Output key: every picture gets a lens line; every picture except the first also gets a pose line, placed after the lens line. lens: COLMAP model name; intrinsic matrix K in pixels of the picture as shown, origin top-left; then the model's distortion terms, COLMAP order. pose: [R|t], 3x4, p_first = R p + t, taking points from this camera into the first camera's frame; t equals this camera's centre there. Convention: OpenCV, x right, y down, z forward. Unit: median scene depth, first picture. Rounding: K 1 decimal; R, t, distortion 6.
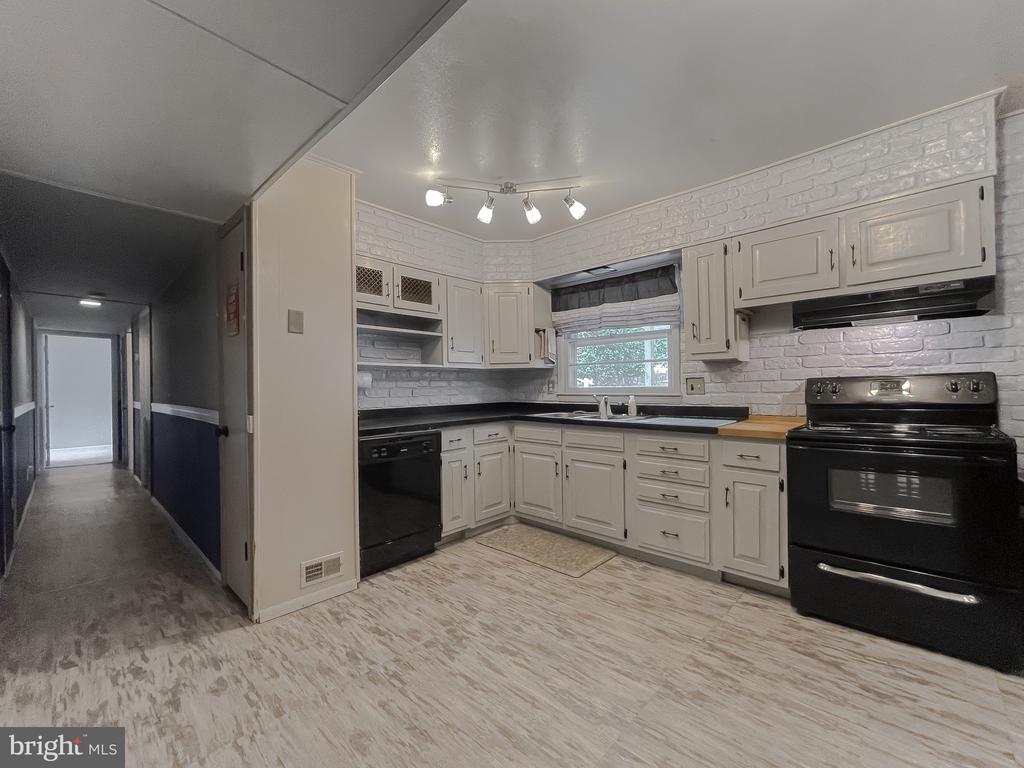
lens RADIAL K [[423.9, 0, 509.6], [0, 423.9, 387.0], [0, 0, 1]] dist [0.000902, 0.000216]
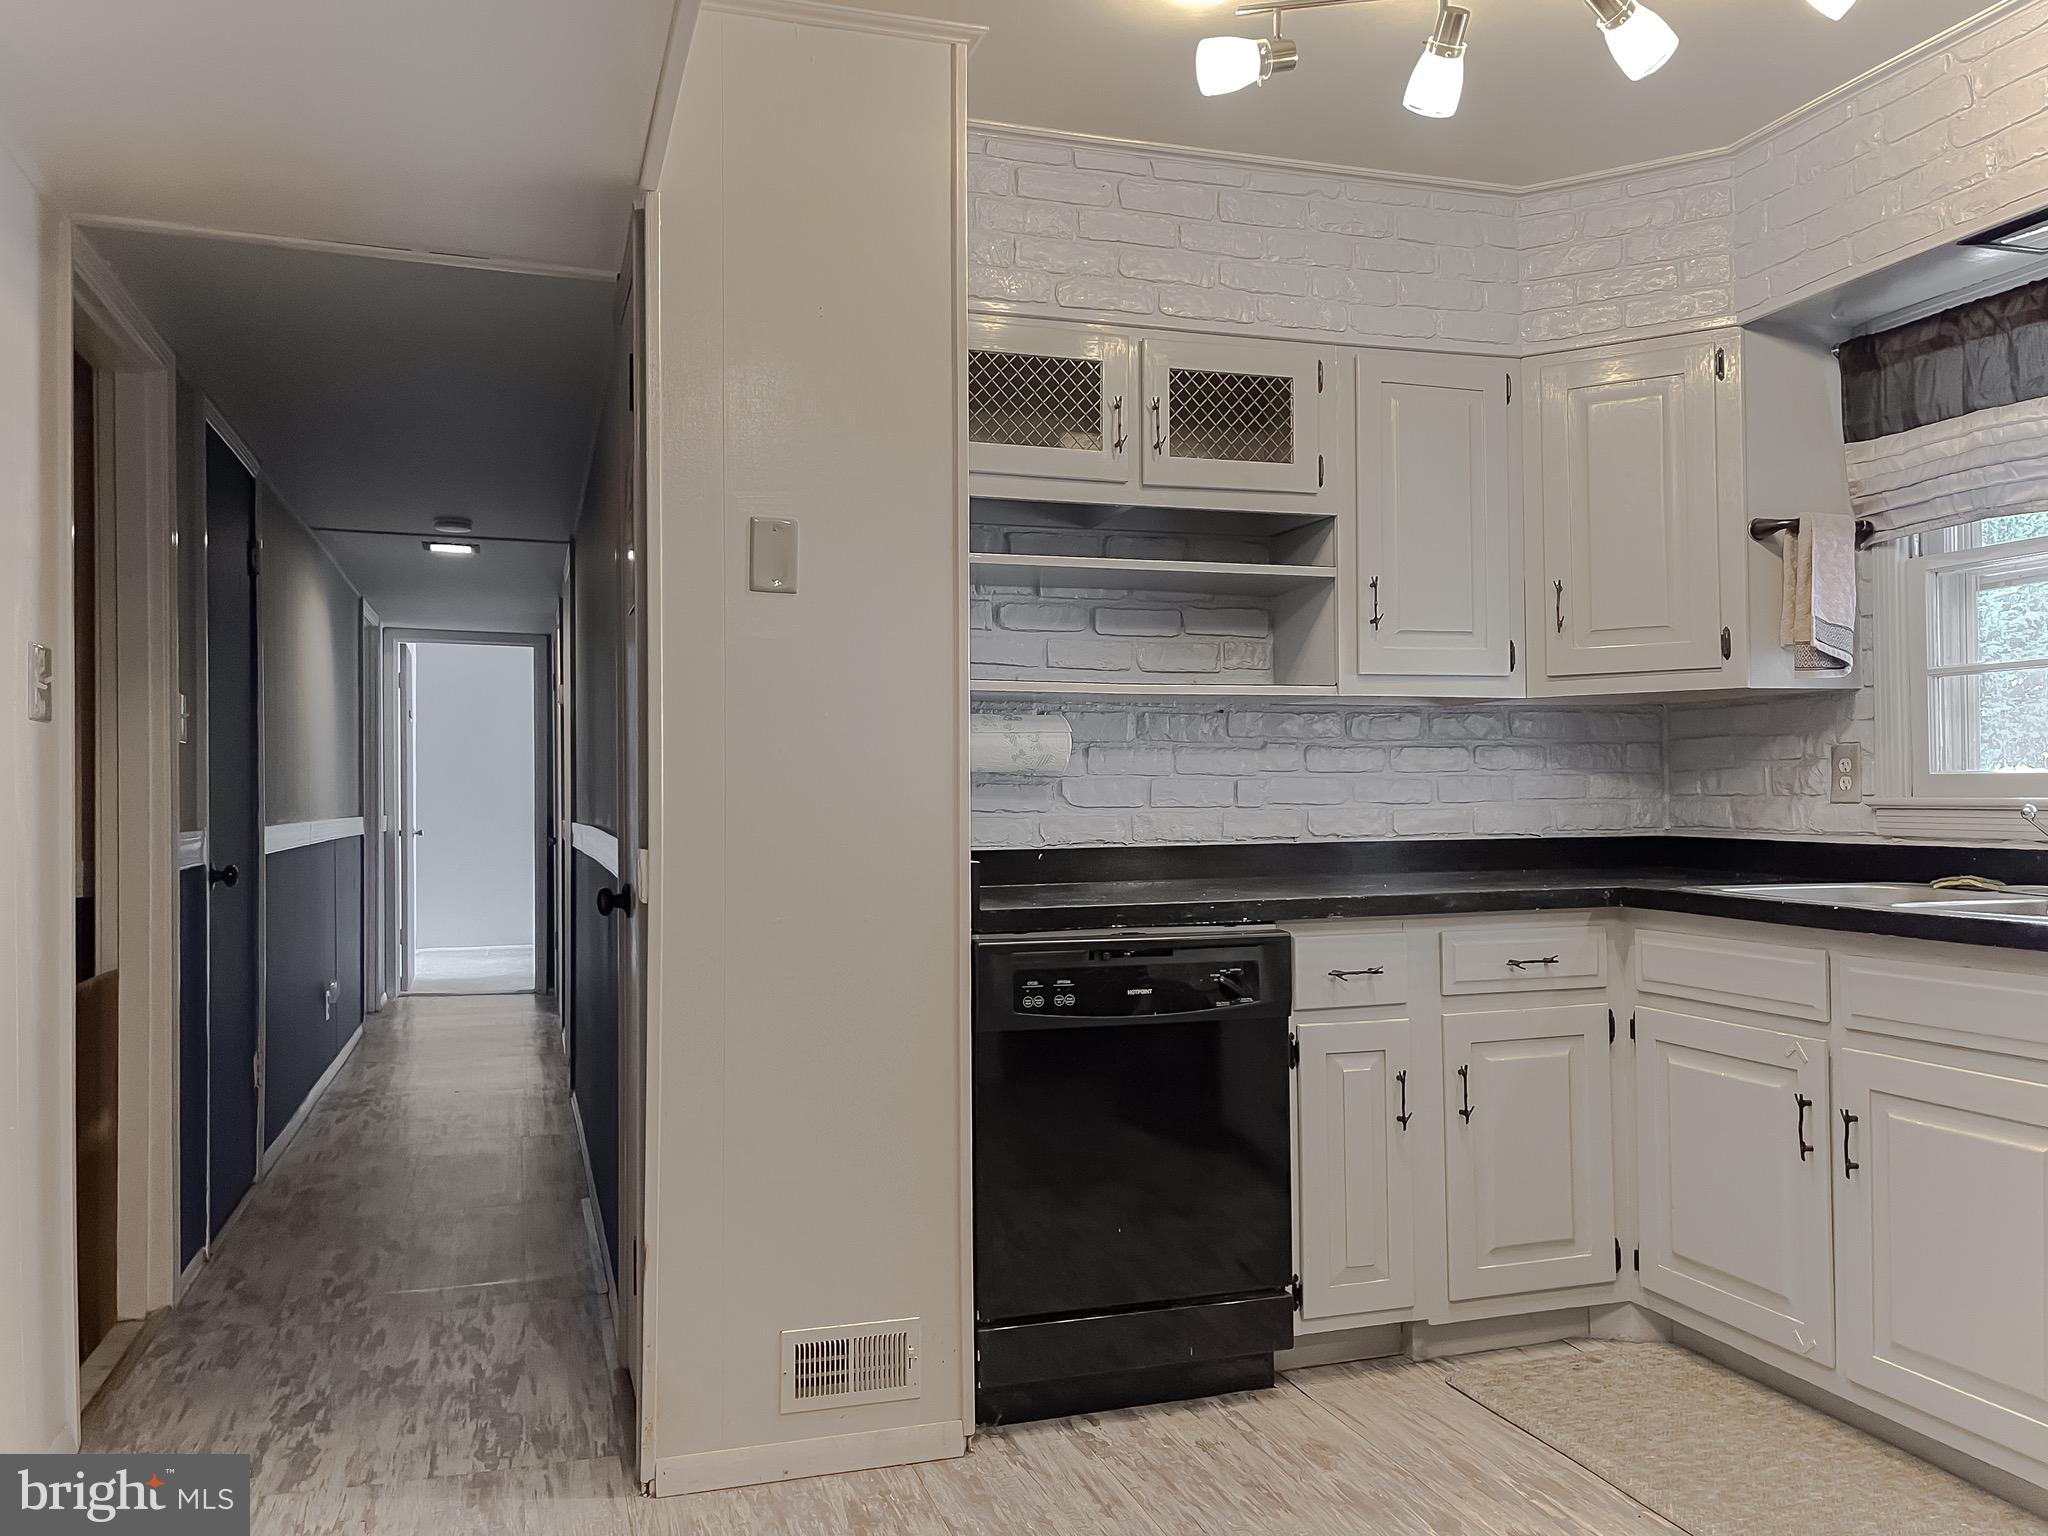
lens RADIAL K [[1584.4, 0, 1032.4], [0, 1584.4, 773.7], [0, 0, 1]] dist [0.050204, -0.043179]
pose [[0.878448, -0.002928, -0.477829, 0.172661], [-0.002130, 0.999947, -0.010042, 0.014593], [0.477833, 0.009839, 0.878396, 0.045810]]
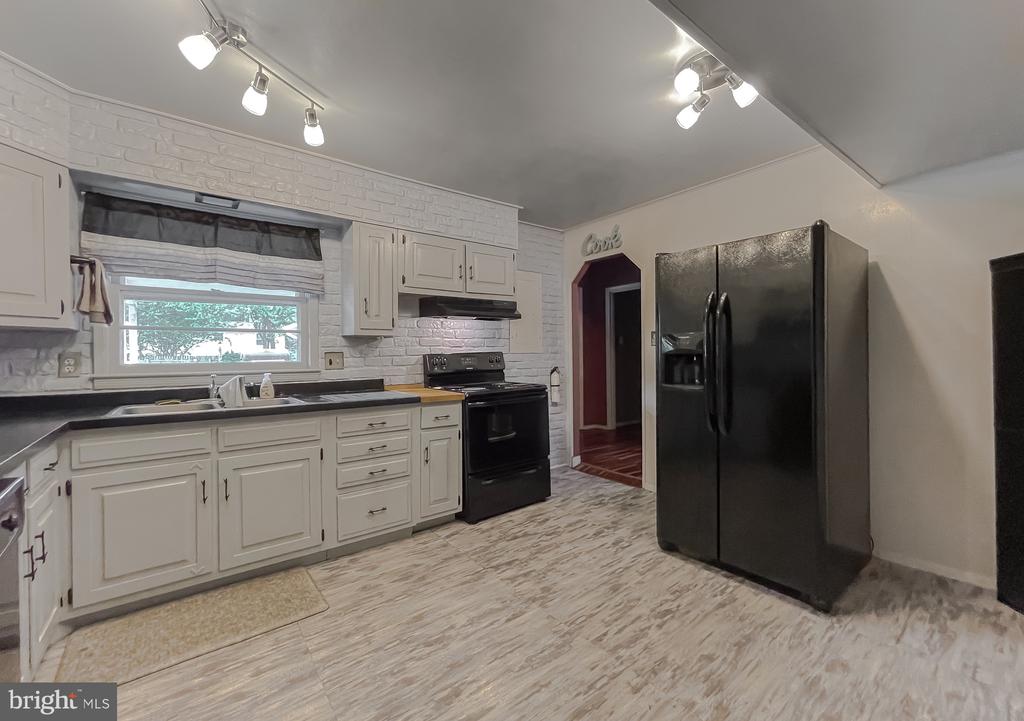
lens RADIAL K [[421.5, 0, 508.4], [0, 421.5, 351.9], [0, 0, 1]] dist [-0.005955, 0.002040]
pose [[0.158417, 0.014737, 0.987262, -0.485550], [0.007879, 0.999838, -0.016189, -0.003777], [-0.987341, 0.010343, 0.158276, 0.482046]]
